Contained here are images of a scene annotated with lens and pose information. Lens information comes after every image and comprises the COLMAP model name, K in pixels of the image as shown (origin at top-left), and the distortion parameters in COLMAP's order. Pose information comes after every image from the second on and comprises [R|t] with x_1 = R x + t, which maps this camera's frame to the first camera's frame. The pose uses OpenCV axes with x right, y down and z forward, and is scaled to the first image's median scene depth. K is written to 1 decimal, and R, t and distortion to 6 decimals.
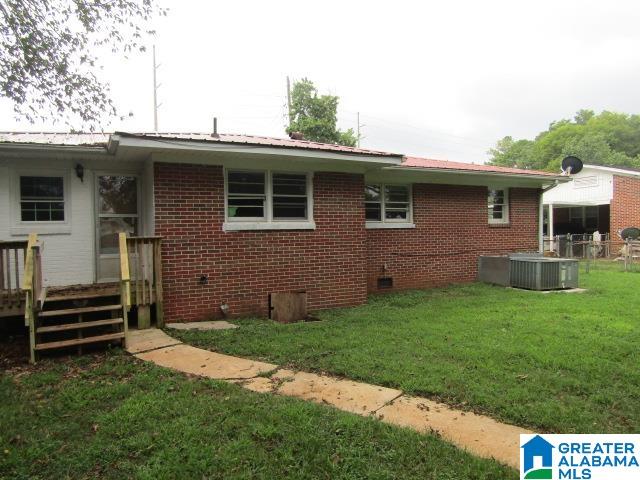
lens RADIAL K [[472.7, 0, 320.0], [0, 472.7, 243.1], [0, 0, 1]] dist [-0.019962, 0.003229]
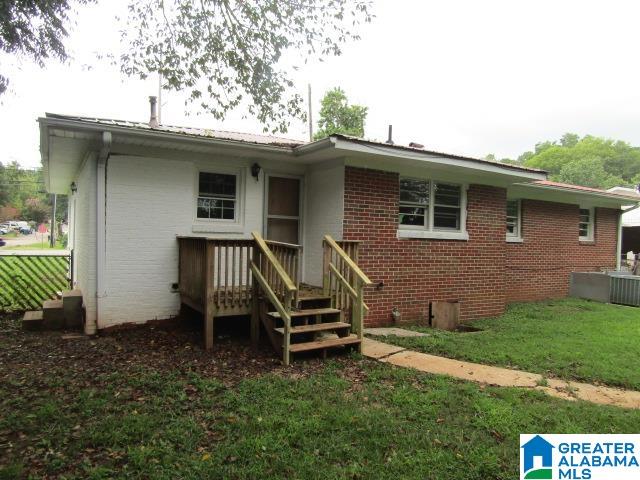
lens RADIAL K [[472.7, 0, 319.8], [0, 472.7, 241.6], [0, 0, 1]] dist [-0.019962, 0.003229]
pose [[0.997756, 0.046323, 0.048349, -0.390112], [-0.045361, 0.998754, -0.020809, 0.010055], [-0.049253, 0.018569, 0.998614, 0.005299]]
